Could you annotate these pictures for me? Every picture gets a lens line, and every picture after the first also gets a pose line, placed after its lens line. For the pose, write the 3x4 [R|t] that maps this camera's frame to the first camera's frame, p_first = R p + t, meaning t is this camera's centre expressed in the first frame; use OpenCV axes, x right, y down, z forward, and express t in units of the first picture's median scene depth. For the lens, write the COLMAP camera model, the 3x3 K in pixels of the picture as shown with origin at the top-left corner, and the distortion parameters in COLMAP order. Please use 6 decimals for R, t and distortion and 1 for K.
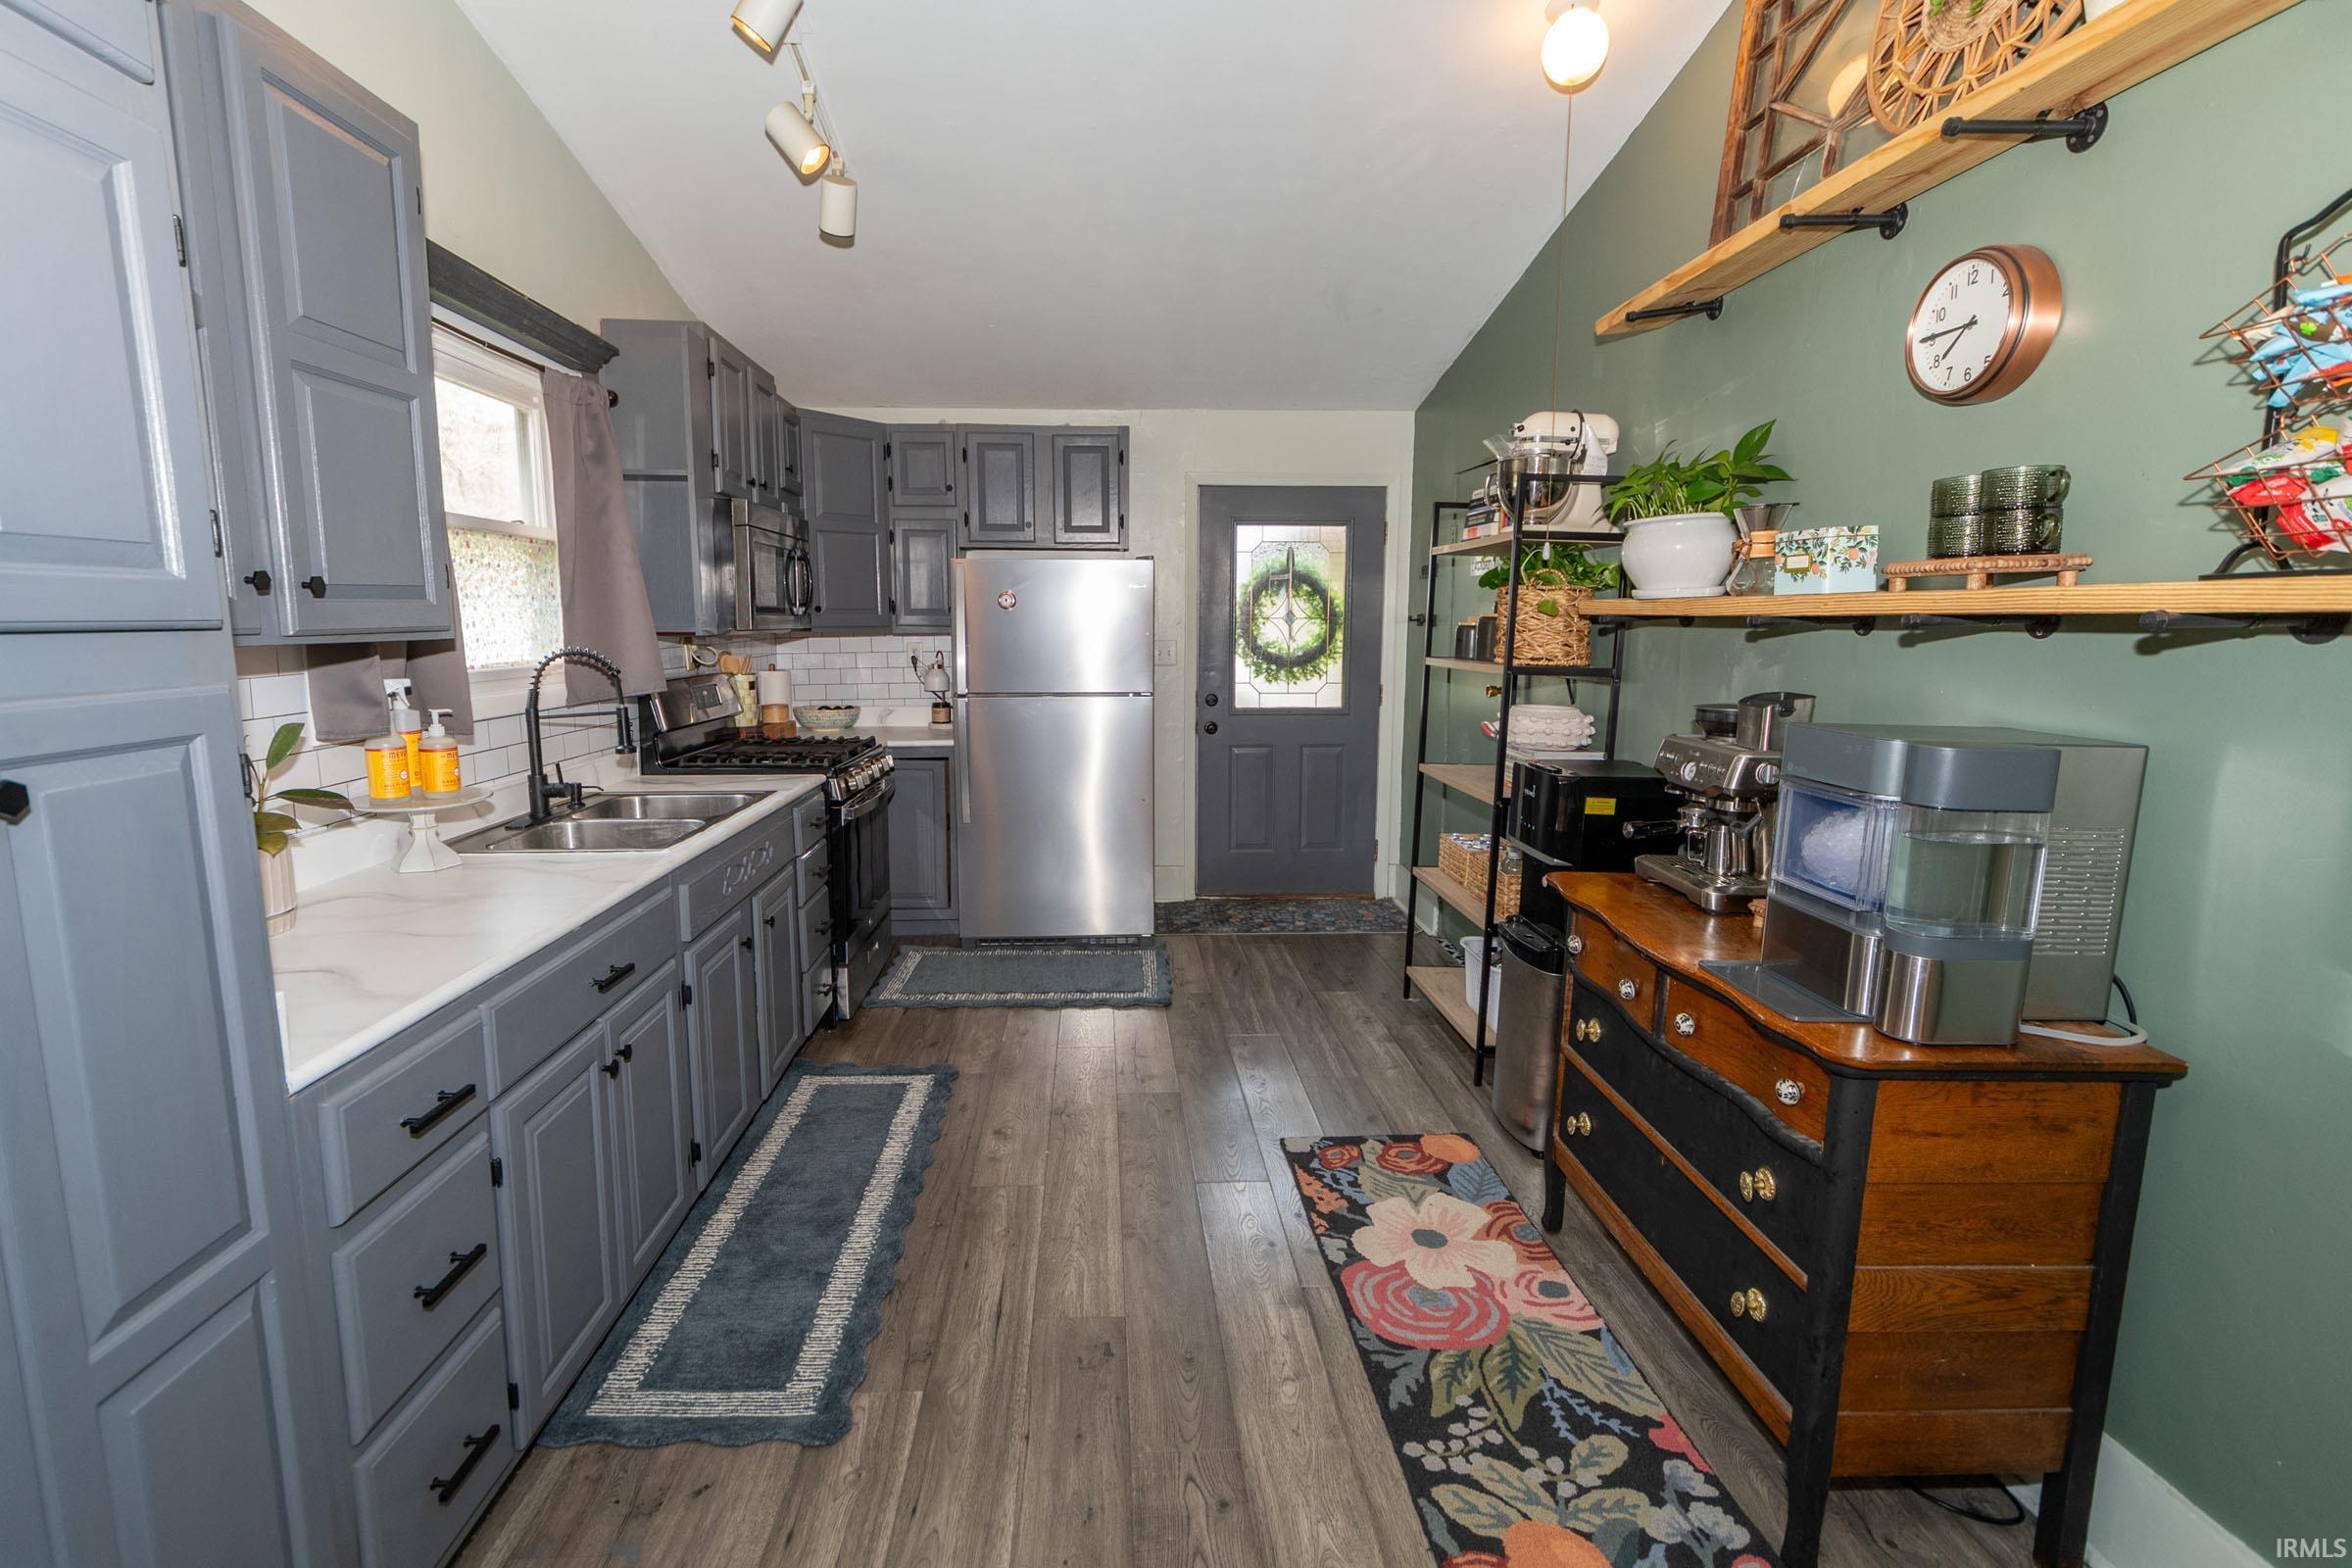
lens RADIAL K [[1042.1, 0, 1158.3], [0, 1042.1, 778.9], [0, 0, 1]] dist [-0.004896, 0.002118]
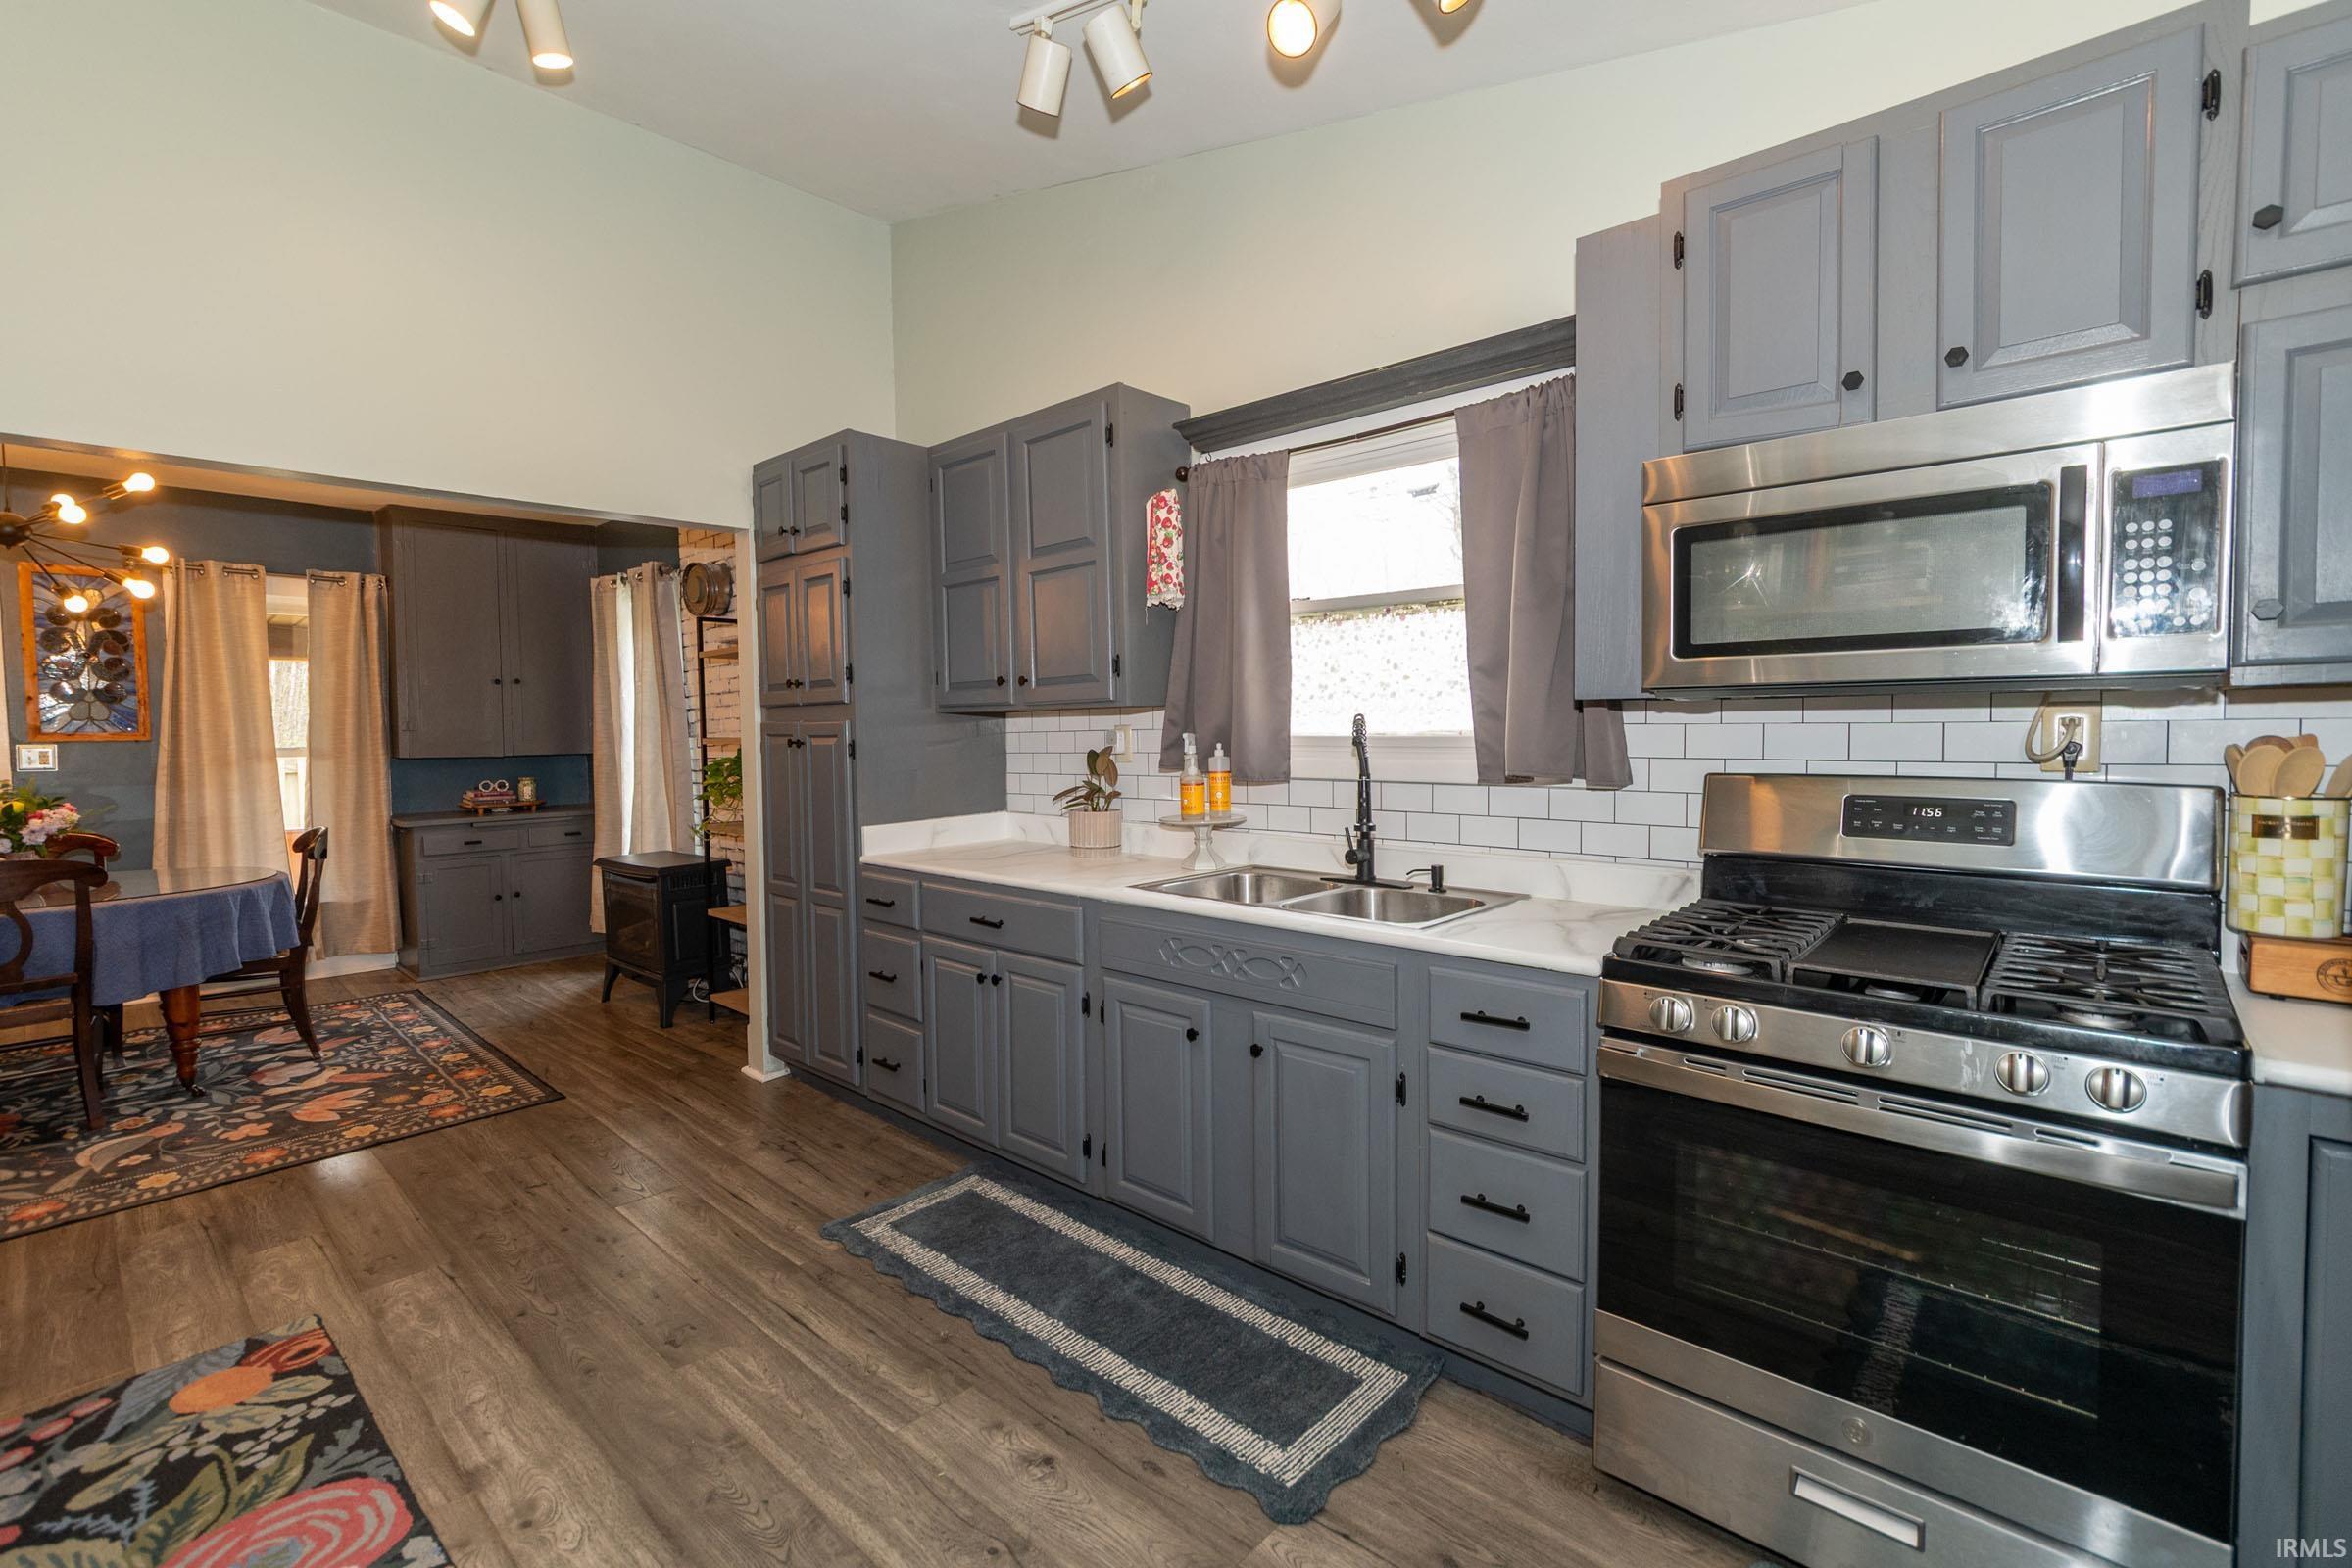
lens RADIAL K [[1042.1, 0, 1160.6], [0, 1042.1, 766.7], [0, 0, 1]] dist [-0.004896, 0.002118]
pose [[-0.718642, 0.032353, -0.694627, 0.229403], [-0.095728, 0.984804, 0.144906, -0.184540], [0.688760, 0.170630, -0.704624, 1.433365]]
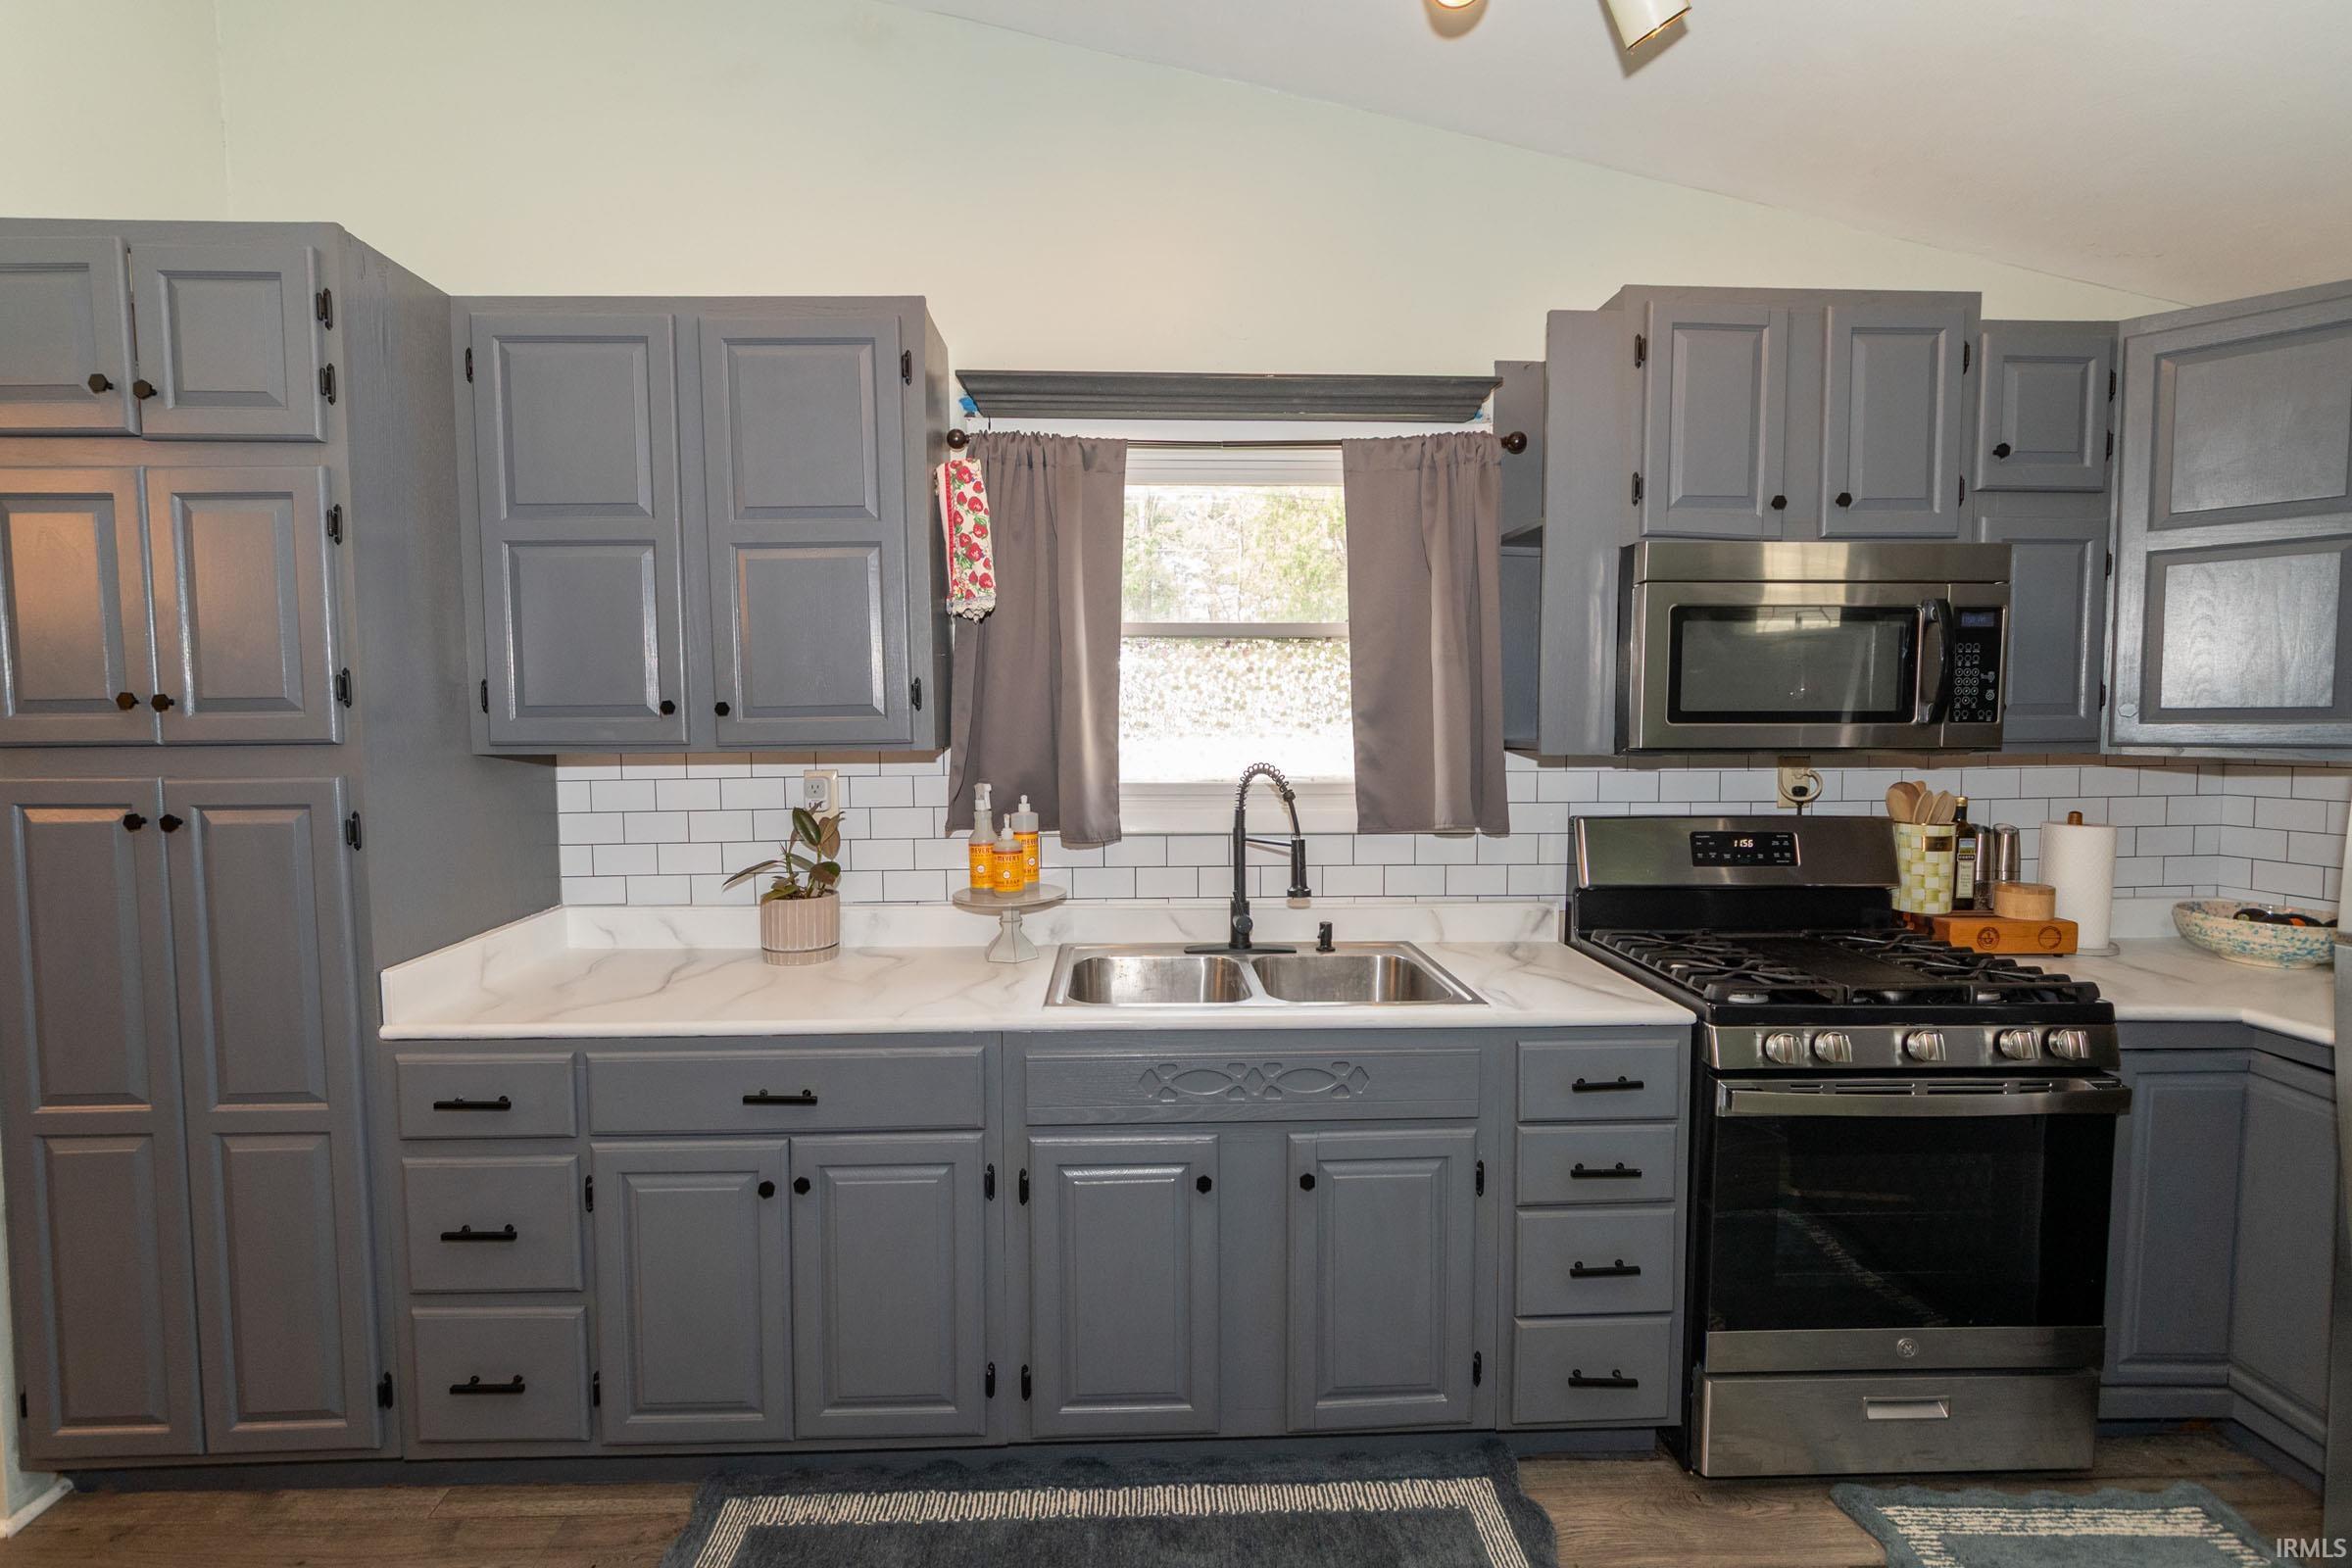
lens RADIAL K [[1042.1, 0, 1164.5], [0, 1042.1, 776.7], [0, 0, 1]] dist [-0.004896, 0.002118]
pose [[-0.018219, 0.057049, -0.998205, 0.273987], [-0.147972, 0.987223, 0.059122, -0.141434], [0.988824, 0.148784, -0.009544, 0.847176]]
